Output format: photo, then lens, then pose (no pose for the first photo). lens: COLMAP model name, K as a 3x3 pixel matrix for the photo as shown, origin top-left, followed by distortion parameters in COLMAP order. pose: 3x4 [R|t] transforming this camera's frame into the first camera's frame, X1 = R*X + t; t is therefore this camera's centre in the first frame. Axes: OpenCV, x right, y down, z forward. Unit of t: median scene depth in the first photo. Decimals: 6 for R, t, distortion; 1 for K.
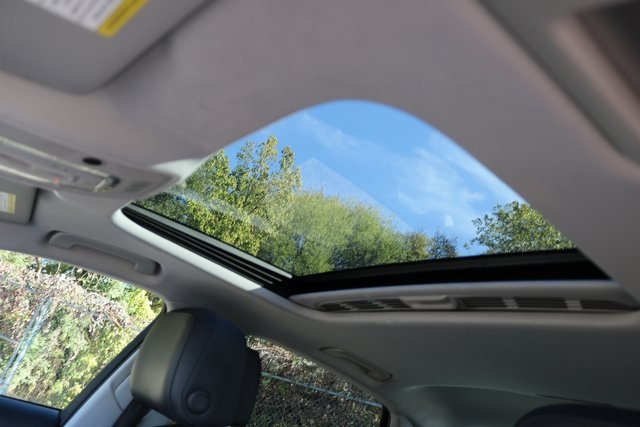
lens RADIAL K [[527.6, 0, 312.0], [0, 527.6, 214.4], [0, 0, 1]] dist [-0.170067, 0.157133]
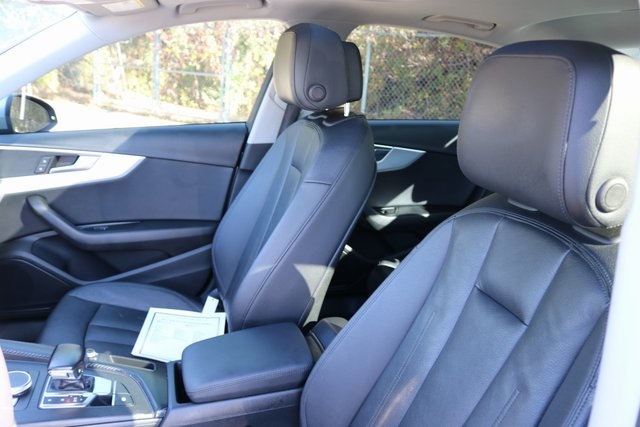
lens RADIAL K [[527.6, 0, 312.0], [0, 527.6, 214.4], [0, 0, 1]] dist [-0.170067, 0.157133]
pose [[0.899373, -0.150422, -0.410489, 0.184760], [0.360122, 0.787263, 0.500529, -0.054694], [0.247872, -0.597988, 0.762213, -0.168715]]
